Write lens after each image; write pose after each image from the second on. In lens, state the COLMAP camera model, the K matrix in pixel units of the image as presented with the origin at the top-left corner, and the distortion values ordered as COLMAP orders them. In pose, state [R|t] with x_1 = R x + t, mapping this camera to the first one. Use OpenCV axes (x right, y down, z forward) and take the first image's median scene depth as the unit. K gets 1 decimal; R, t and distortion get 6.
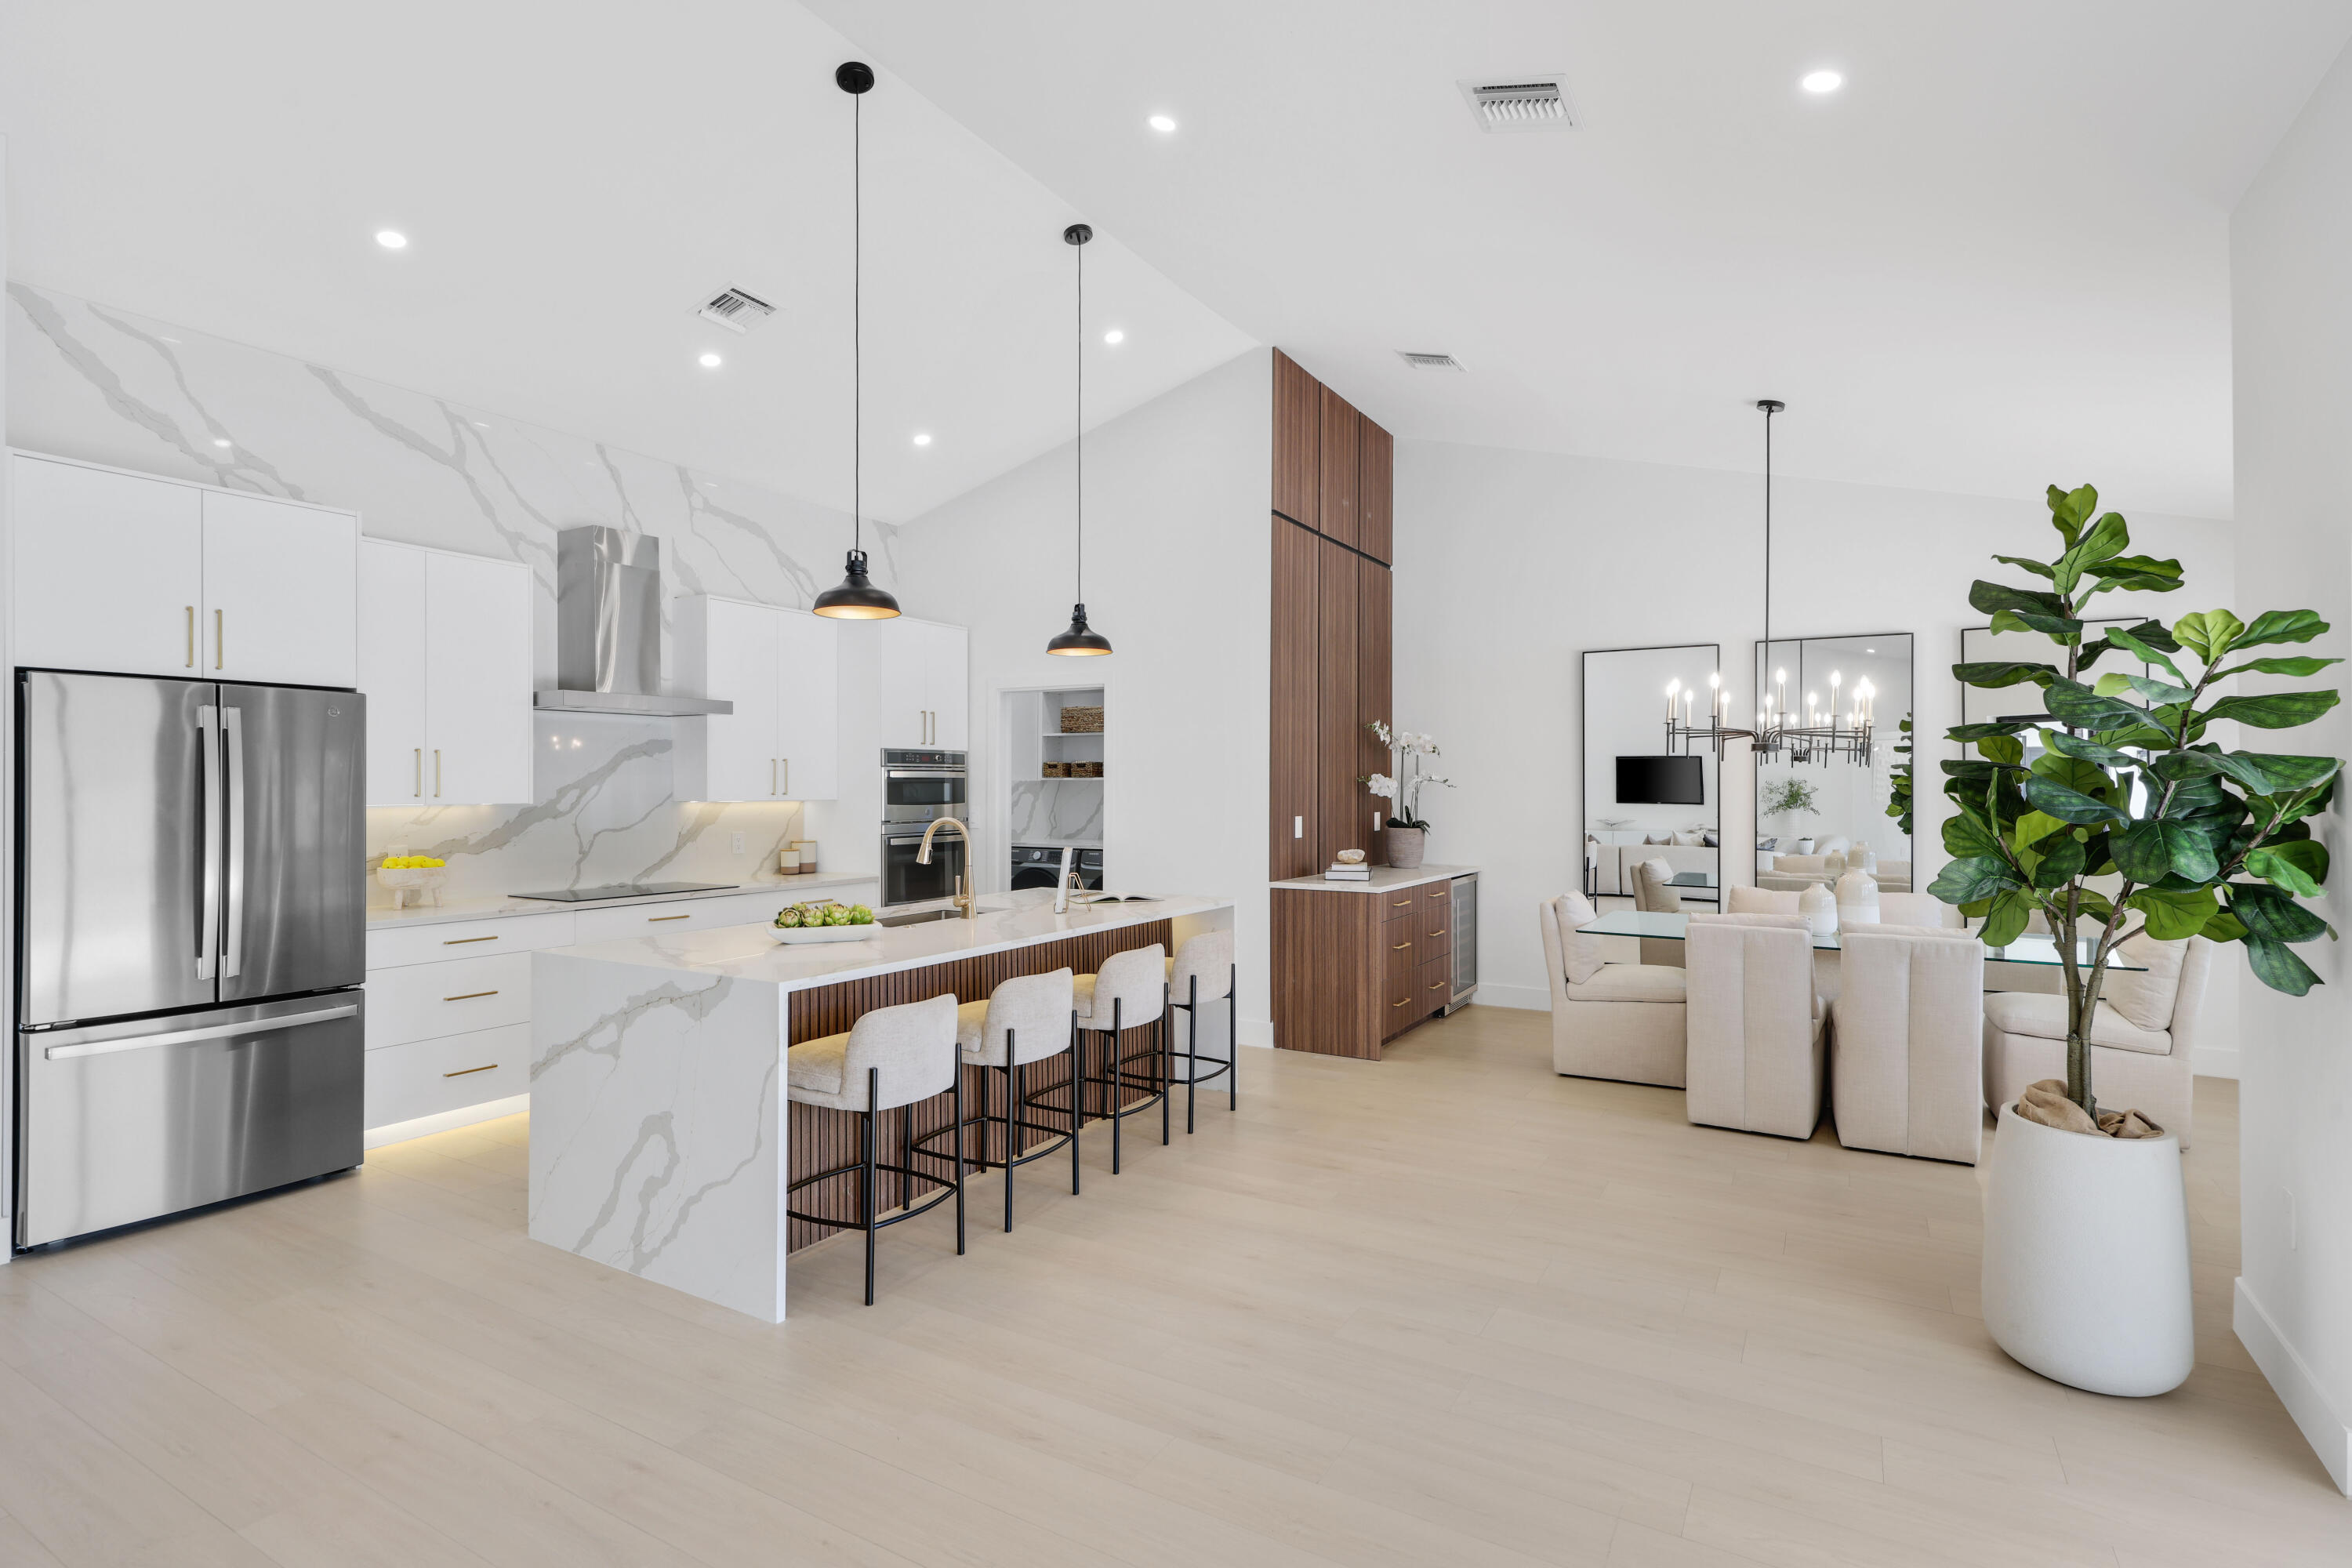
lens RADIAL K [[1088.8, 0, 1176.0], [0, 1088.8, 784.0], [0, 0, 1]] dist [0.000961, 0.000169]
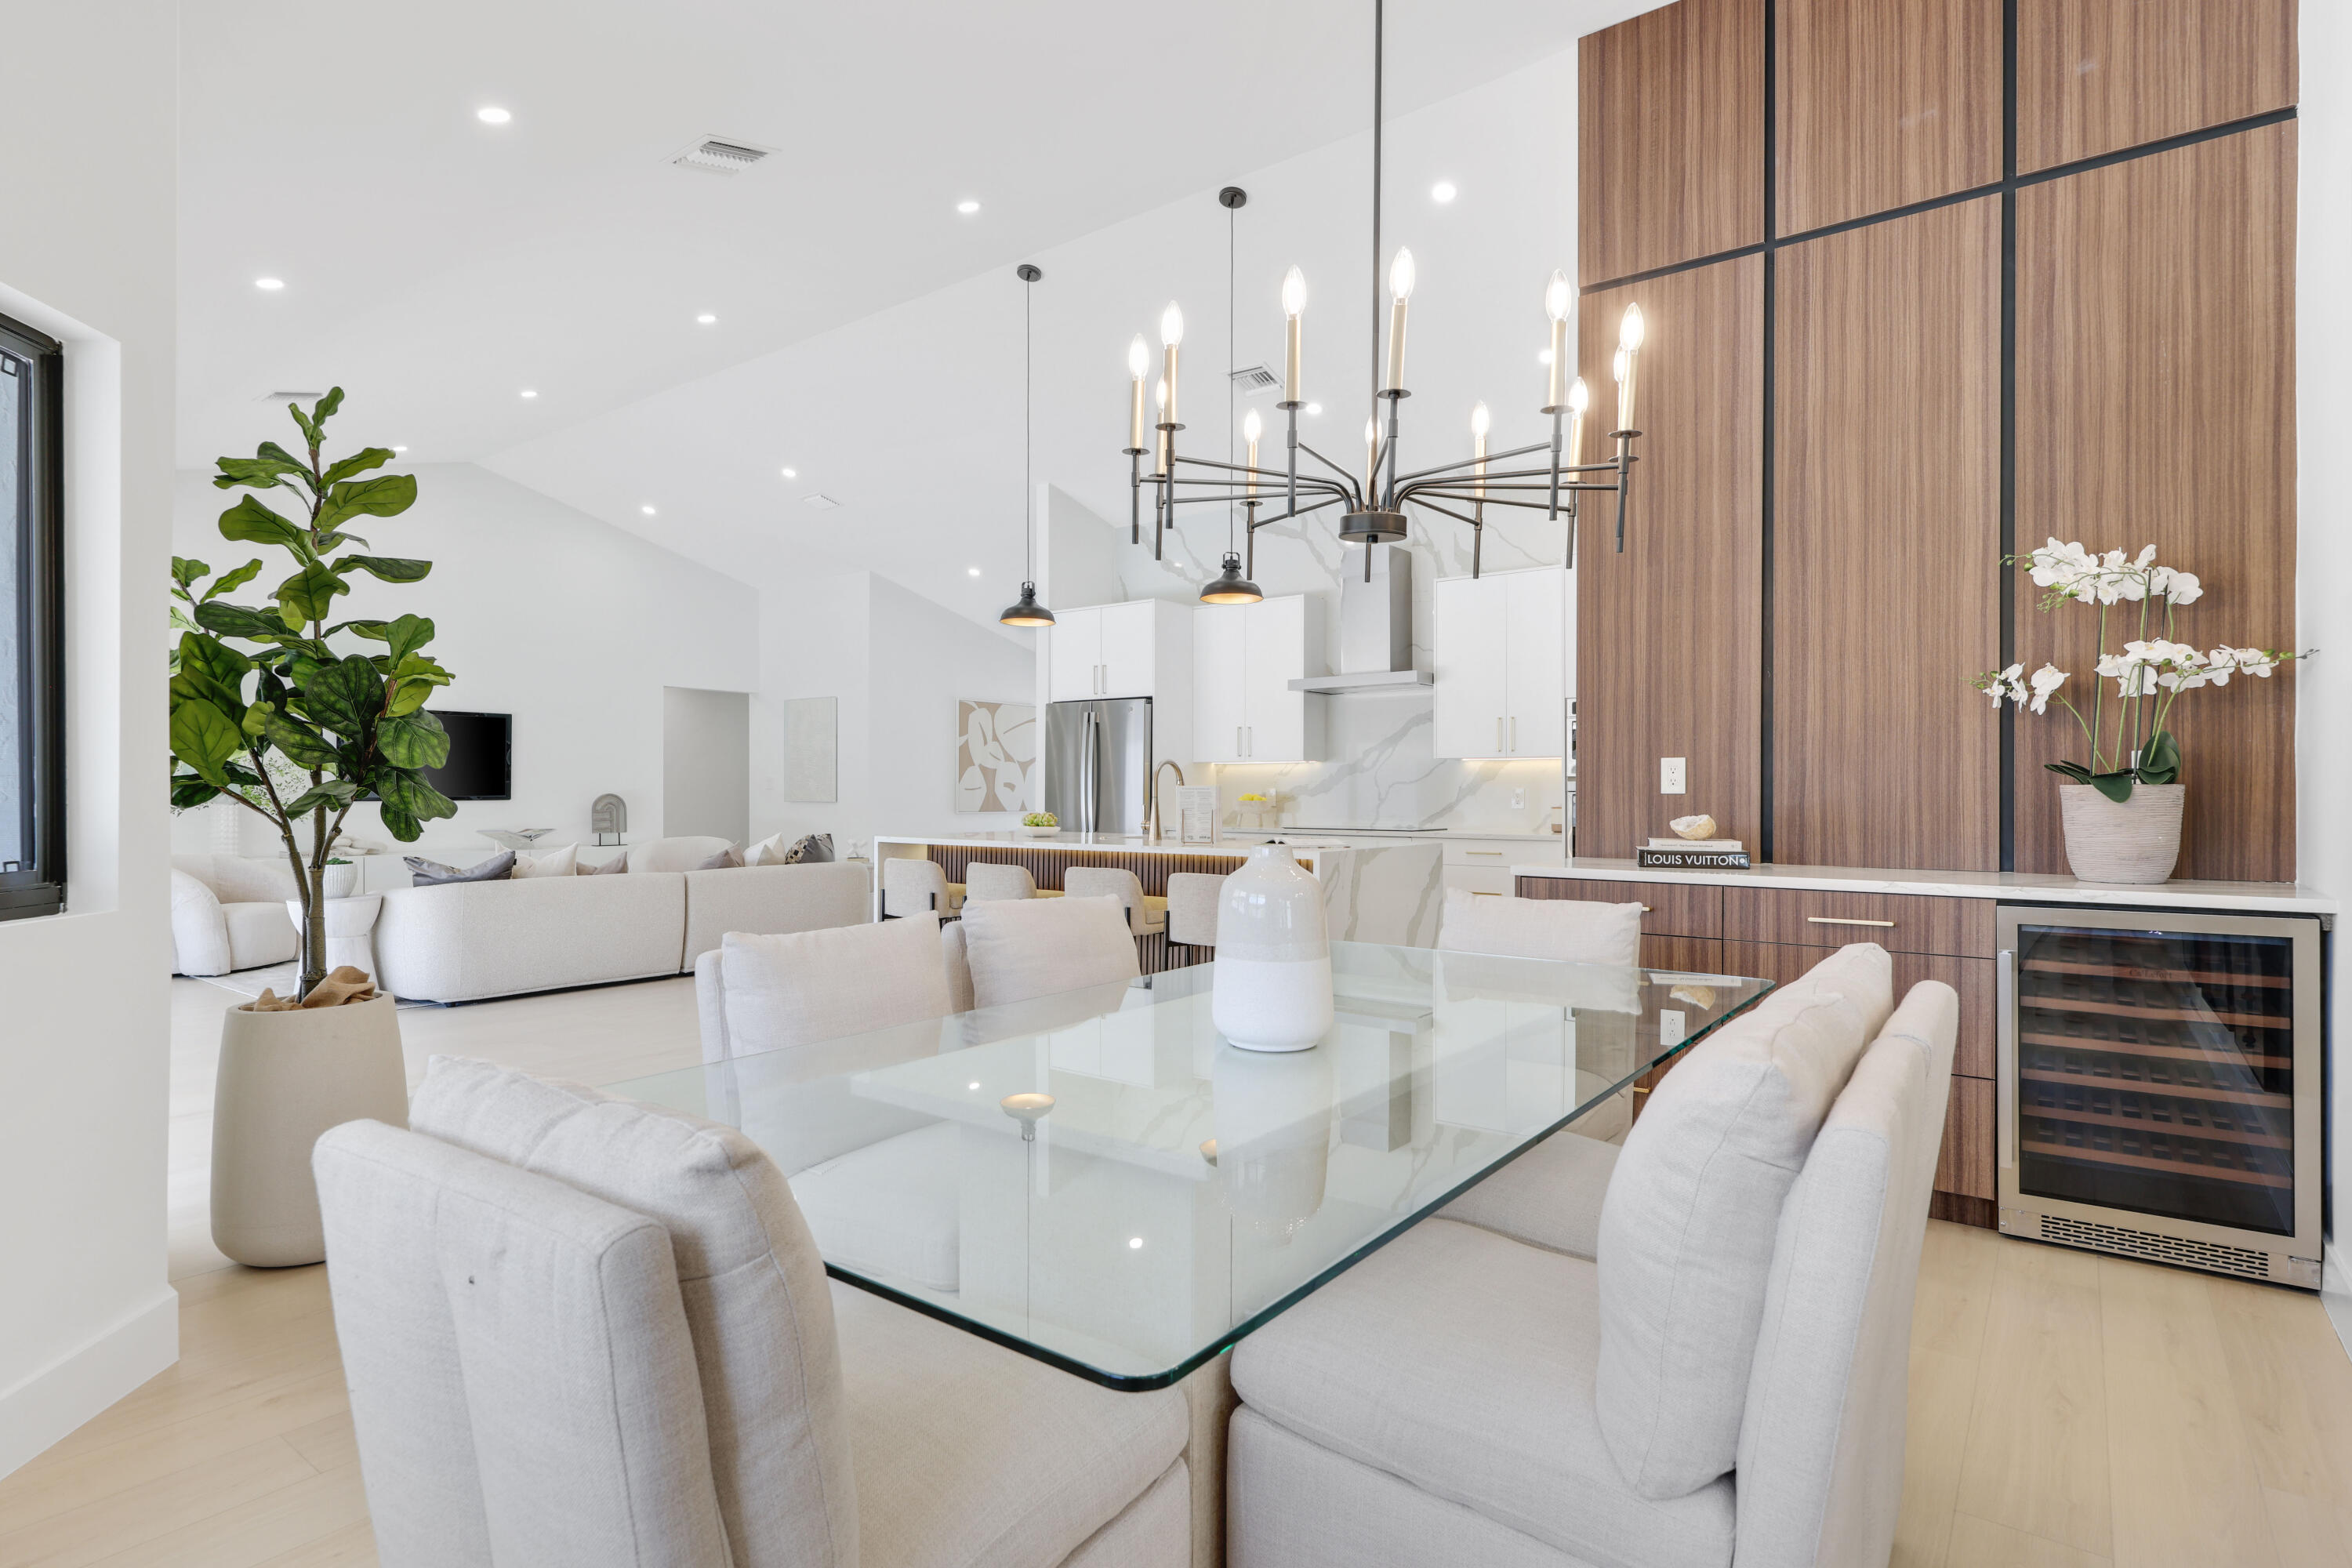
lens RADIAL K [[1153.5, 0, 1176.0], [0, 1153.5, 784.0], [0, 0, 1]] dist [0.000130, -0.000058]
pose [[-0.099691, -0.004160, -0.995010, 0.924245], [0.006576, 0.999967, -0.004840, 0.054299], [0.994997, -0.007026, -0.099661, 0.970503]]
